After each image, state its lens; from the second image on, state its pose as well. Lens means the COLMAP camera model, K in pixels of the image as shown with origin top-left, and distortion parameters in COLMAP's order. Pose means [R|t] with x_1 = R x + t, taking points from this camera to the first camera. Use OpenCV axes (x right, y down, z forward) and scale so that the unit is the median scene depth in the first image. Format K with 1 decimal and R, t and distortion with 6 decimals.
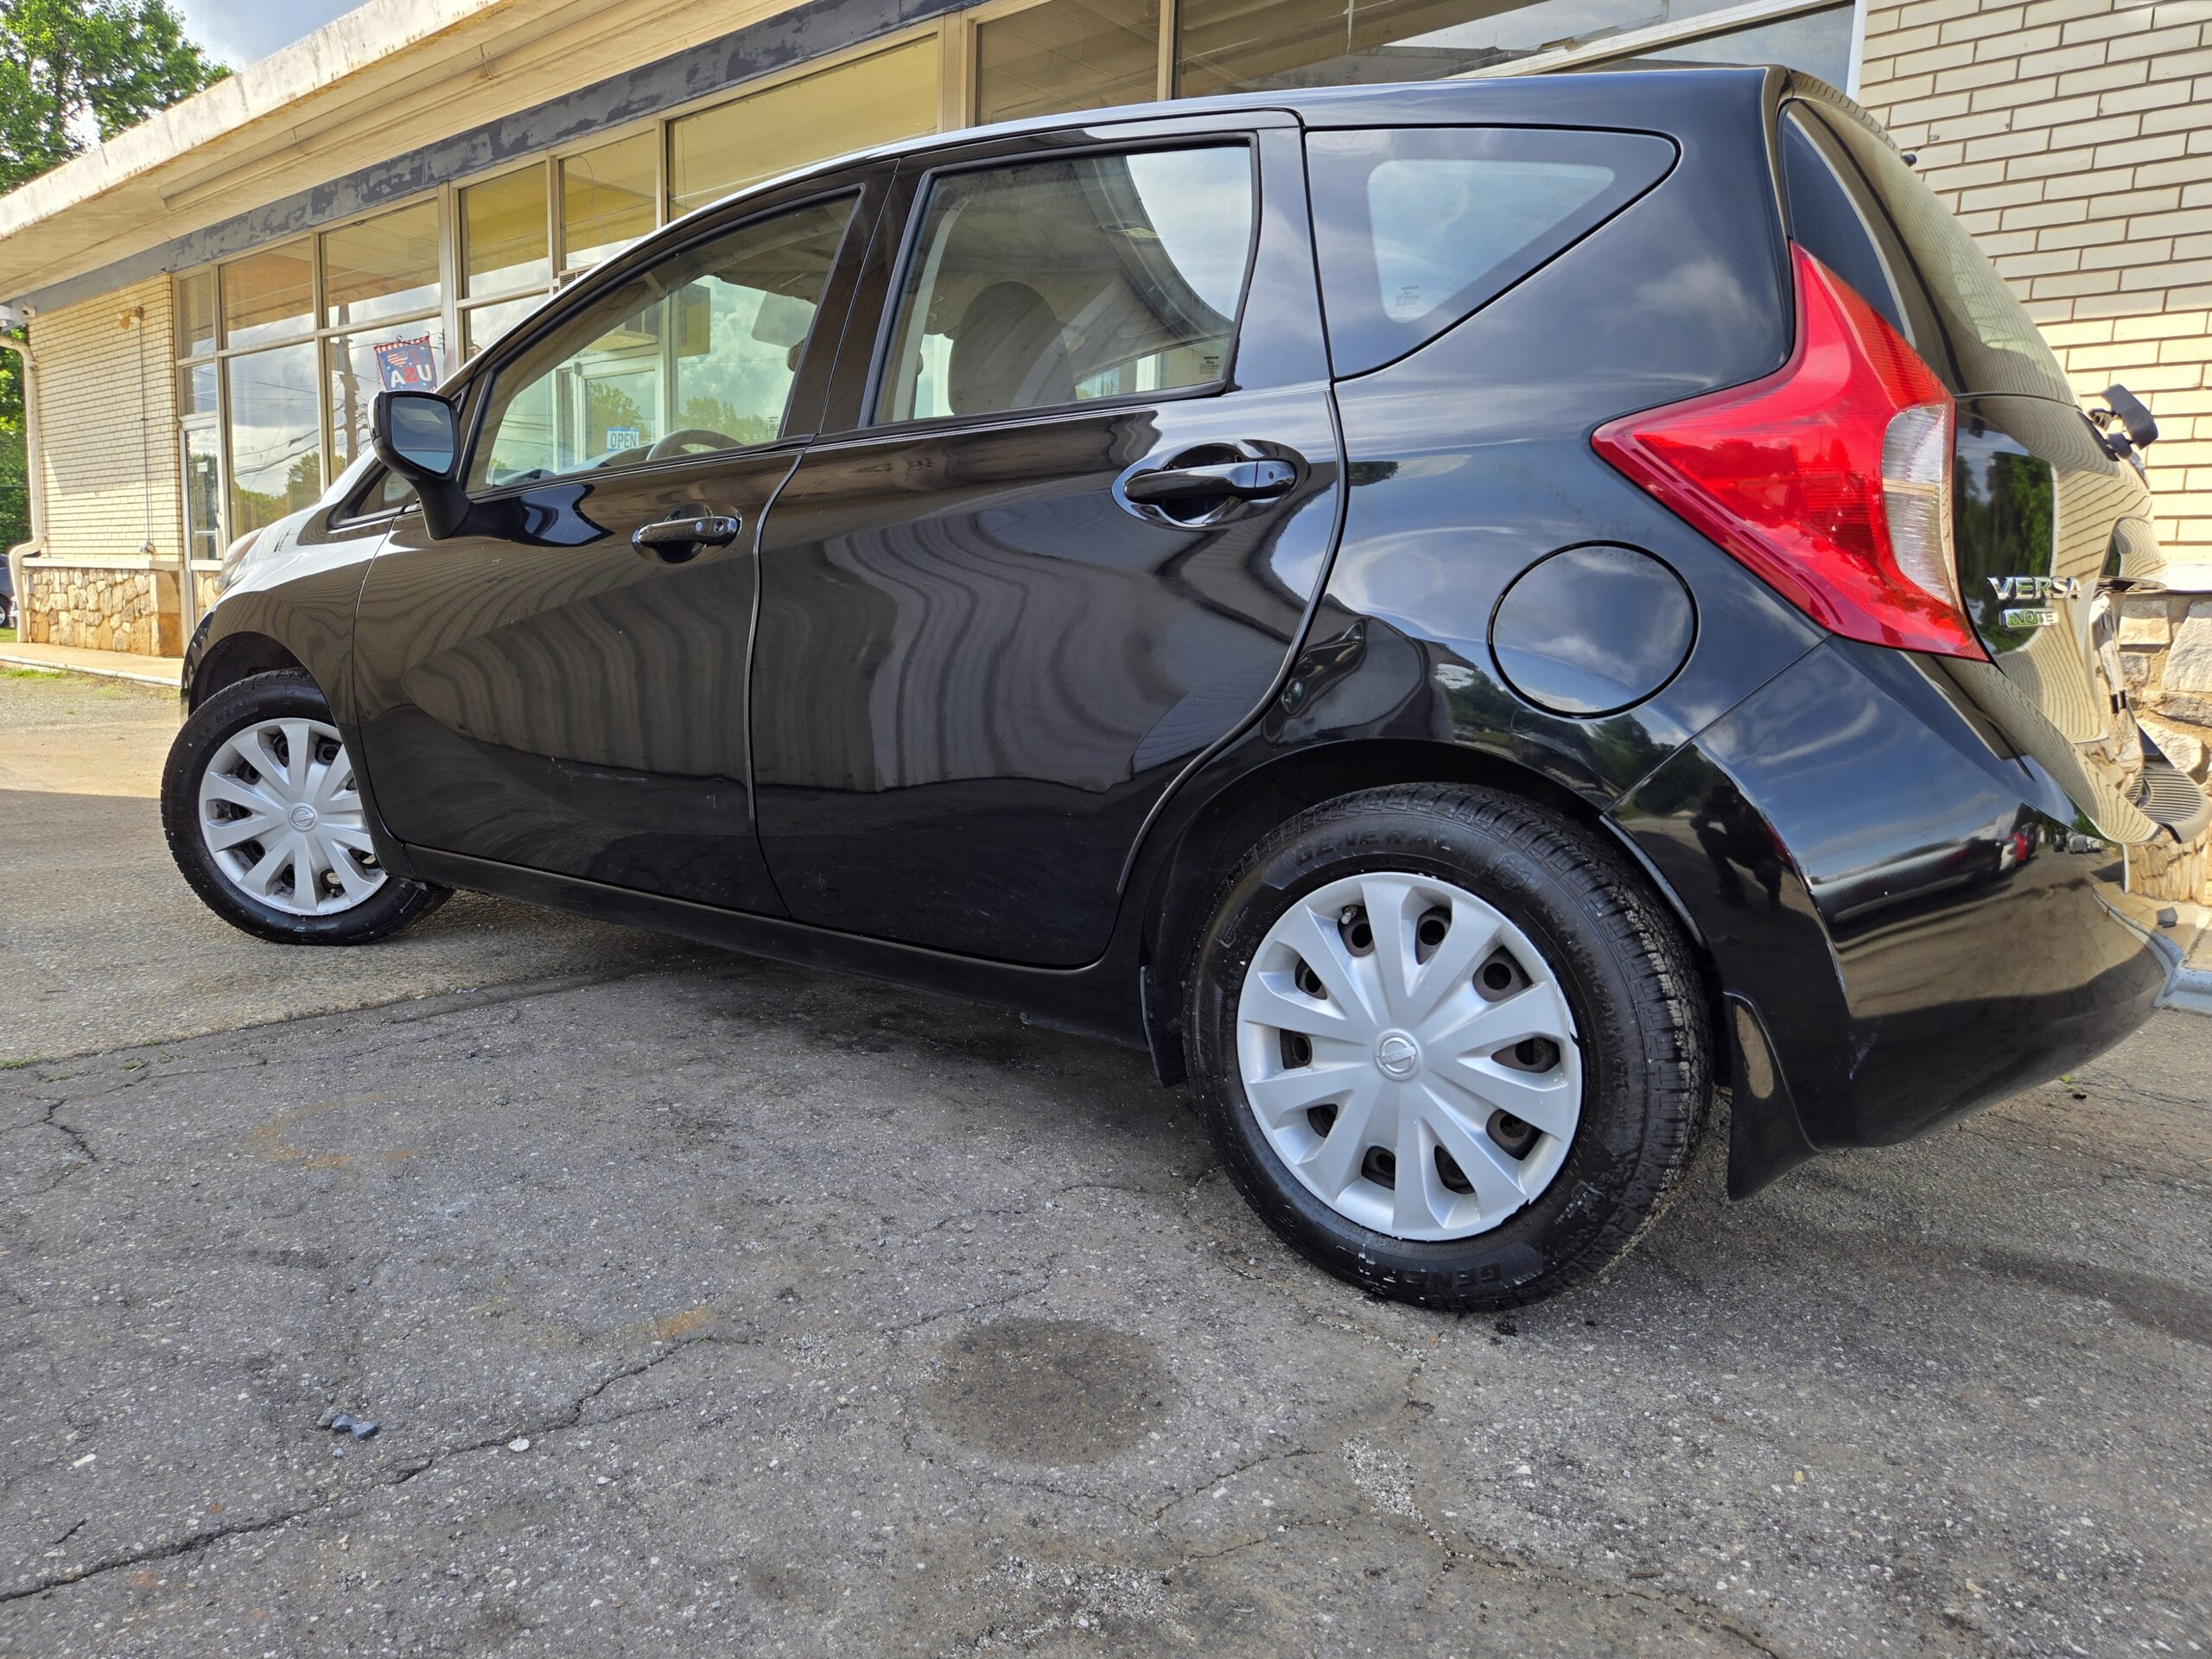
lens RADIAL K [[1491.9, 0, 1090.3], [0, 1491.9, 815.5], [0, 0, 1]] dist [0.065958, -0.055572]
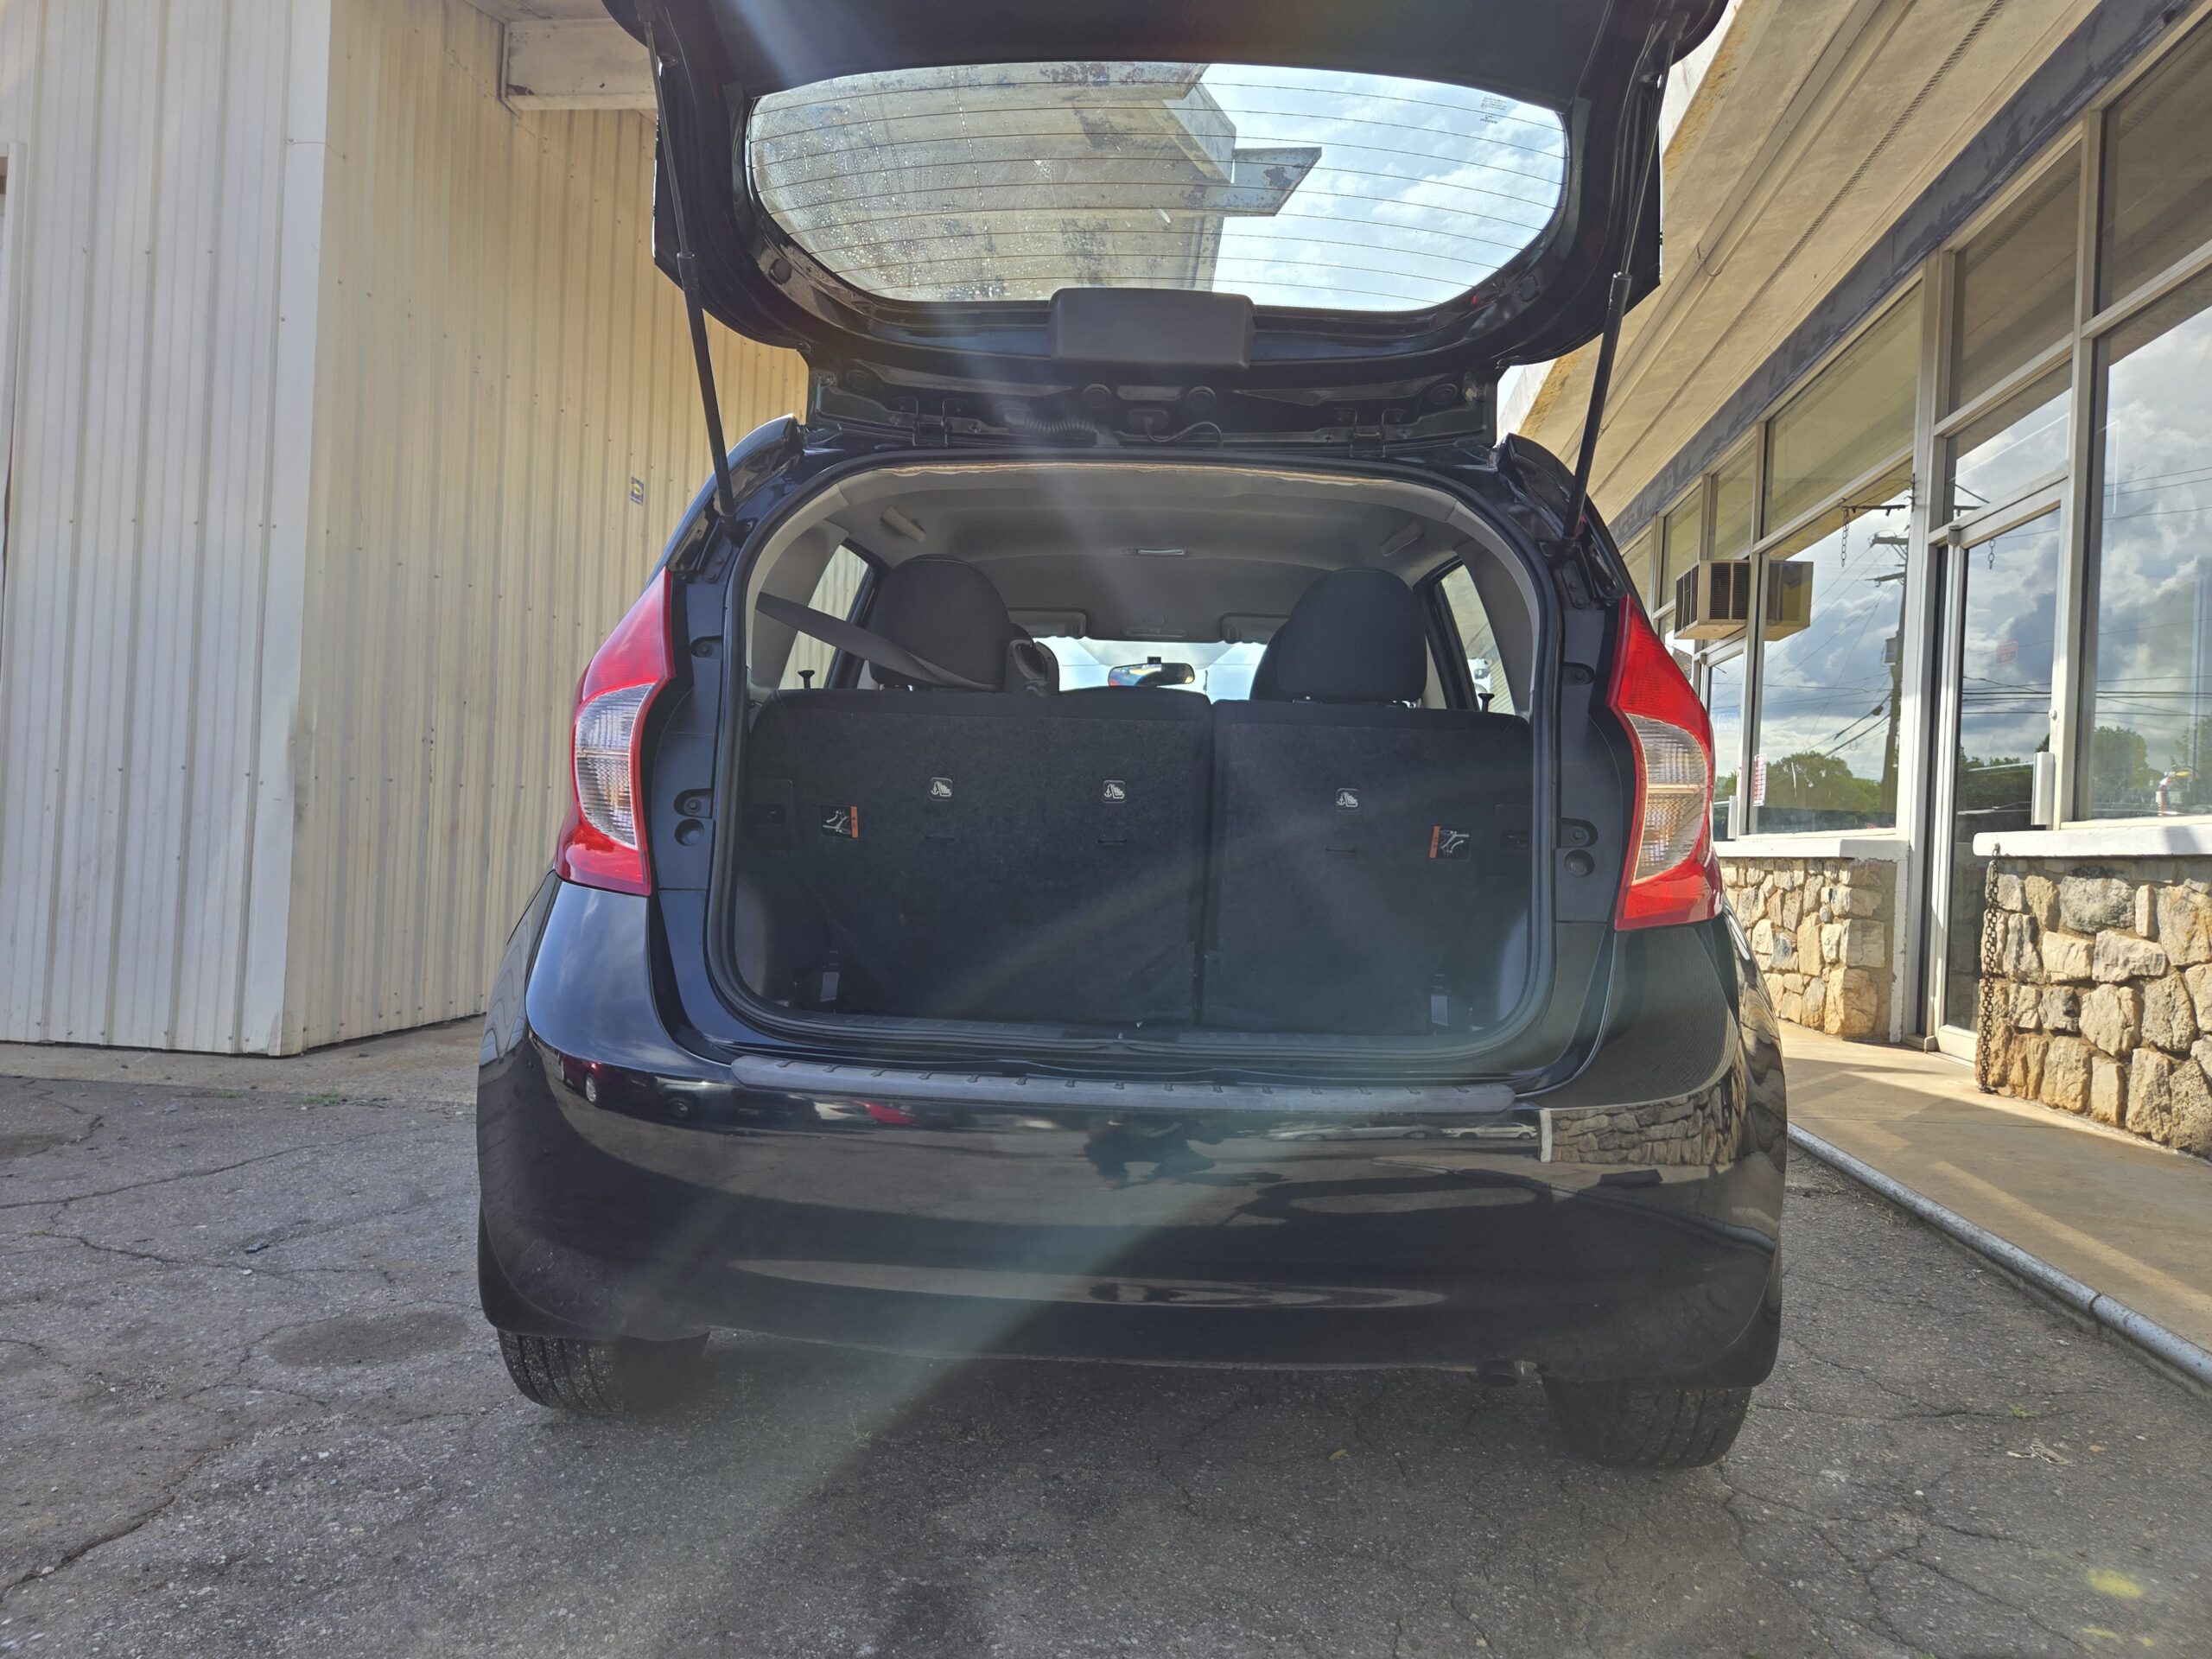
lens RADIAL K [[1491.9, 0, 1131.0], [0, 1491.9, 809.4], [0, 0, 1]] dist [0.065958, -0.055572]
pose [[0.566384, -0.030991, -0.823559, 1.763637], [-0.128764, 0.983693, -0.125571, -0.071120], [0.814020, 0.177166, 0.553157, 0.673231]]
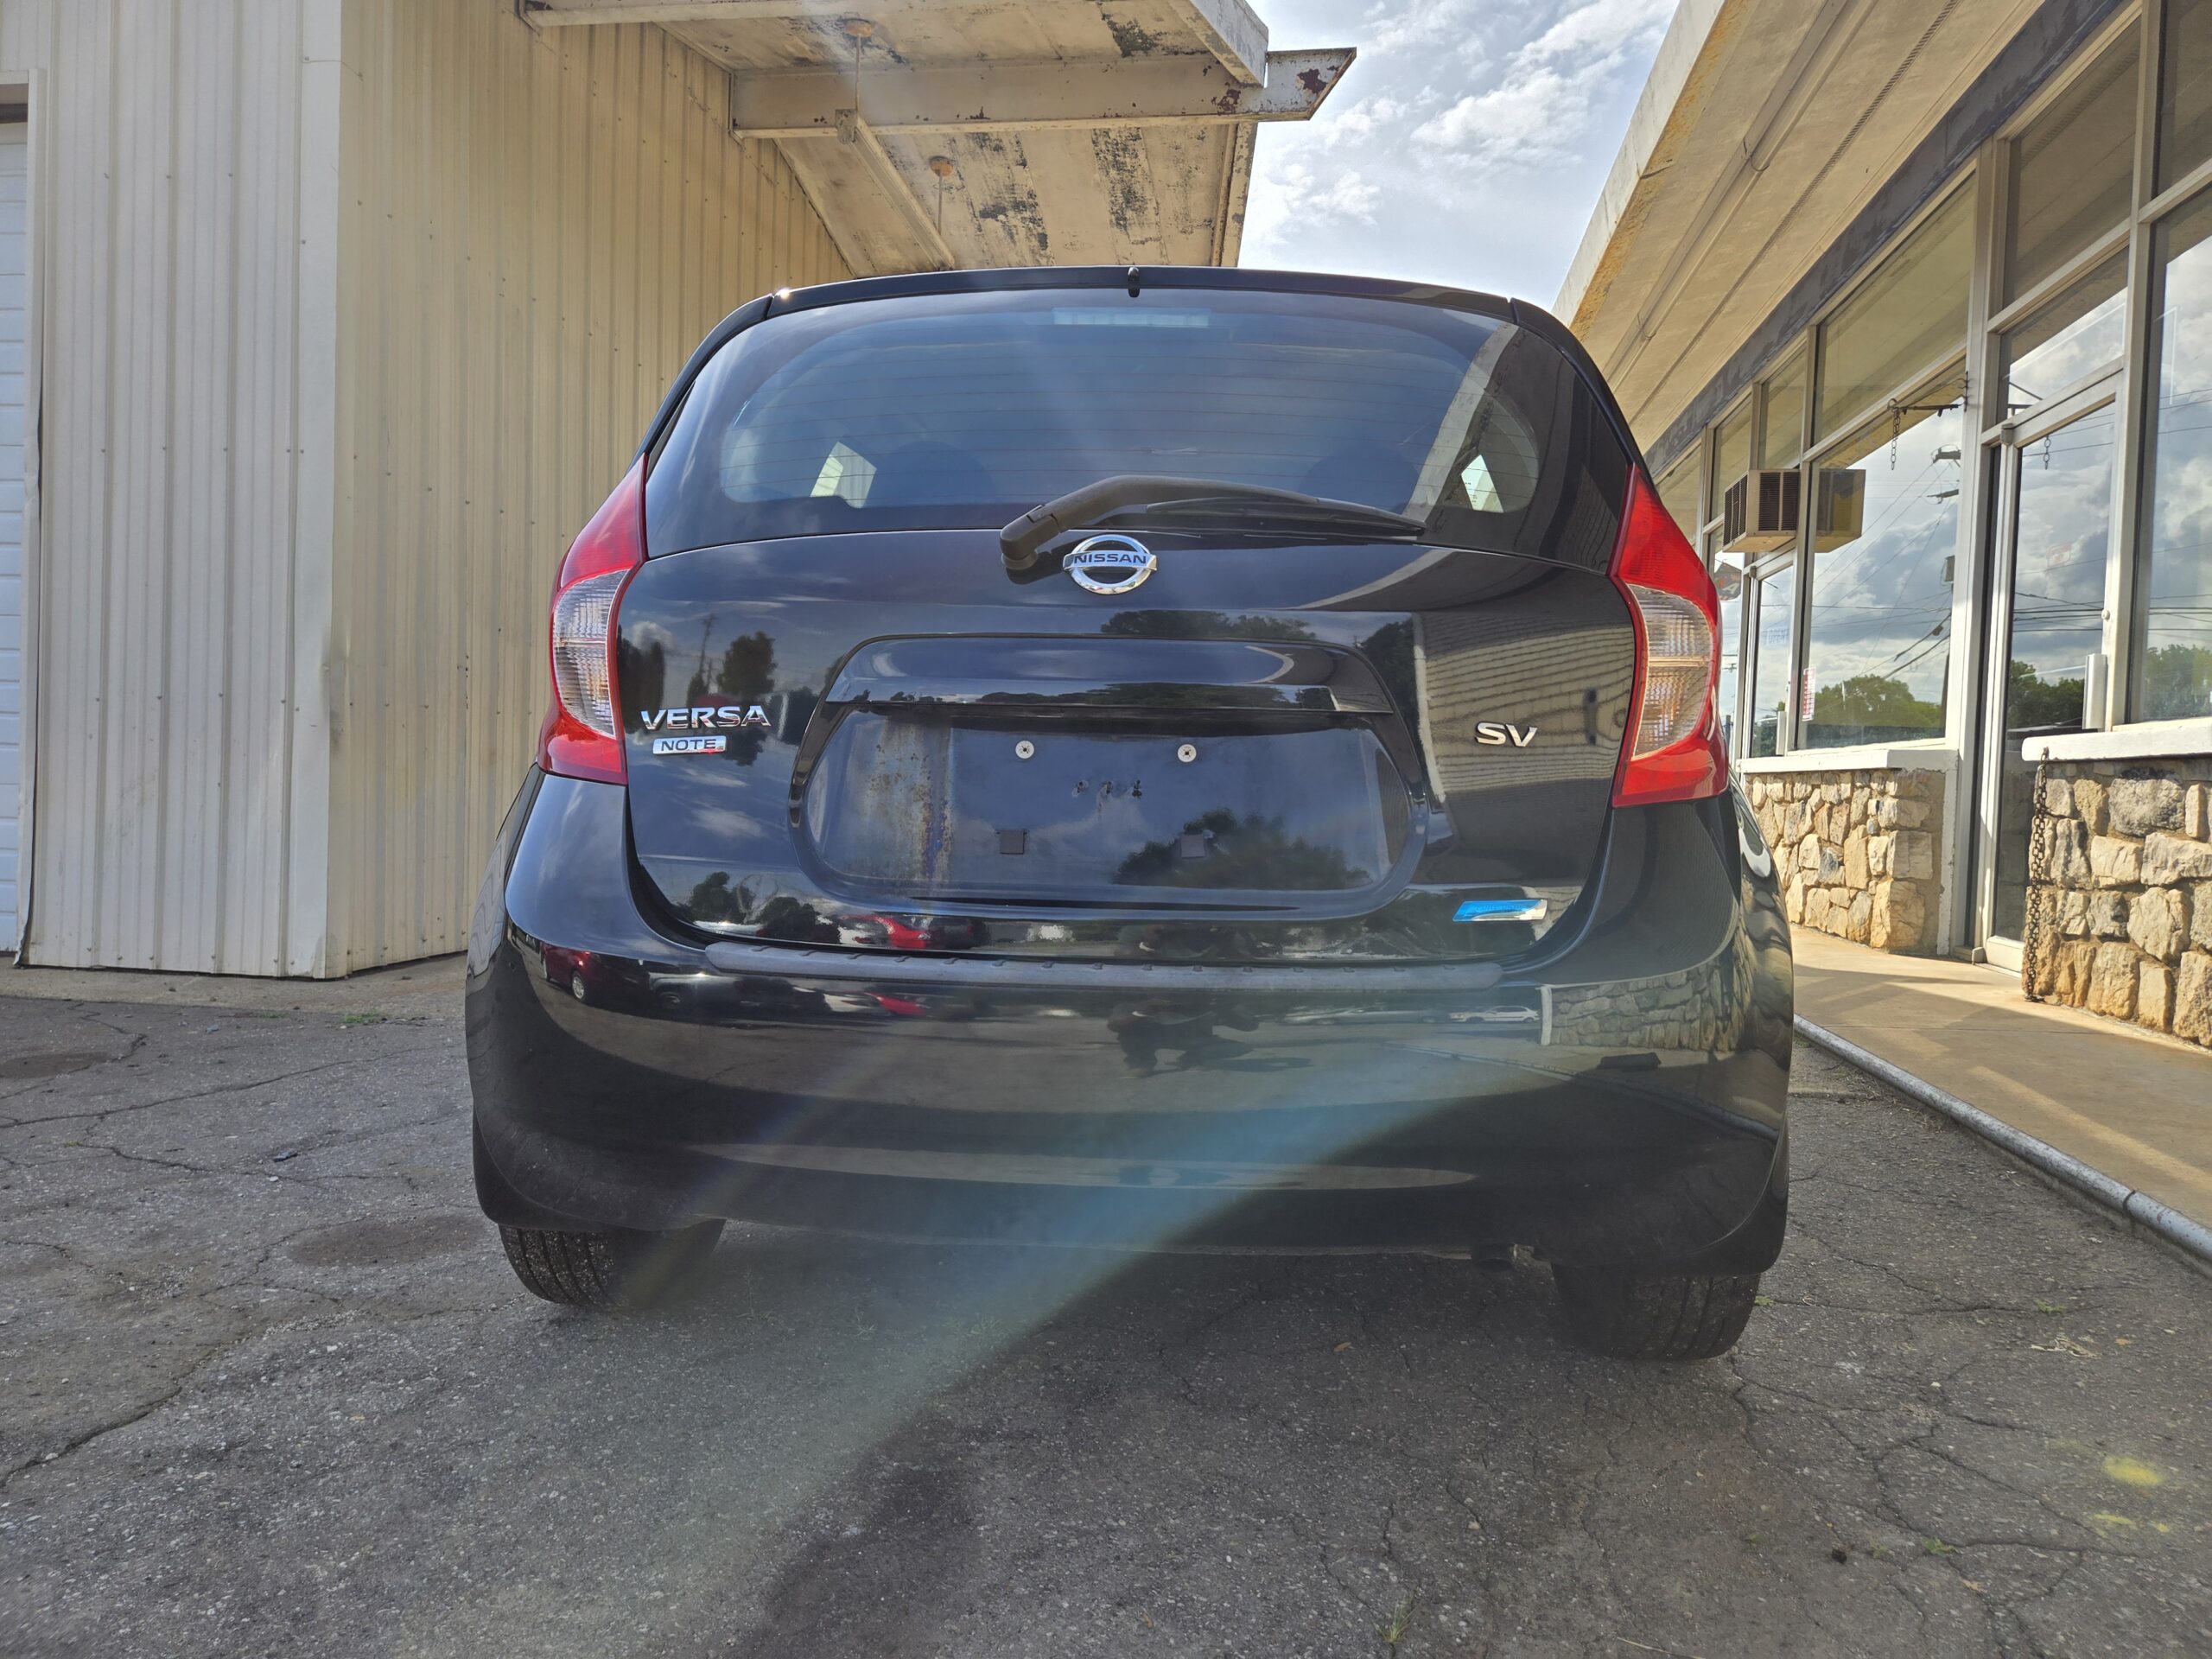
lens RADIAL K [[1491.9, 0, 1146.8], [0, 1491.9, 790.6], [0, 0, 1]] dist [0.065958, -0.055572]
pose [[0.546211, -0.009914, -0.837589, 1.768736], [-0.120694, 0.988564, -0.090408, -0.043646], [0.828907, 0.150474, 0.538769, 0.732900]]
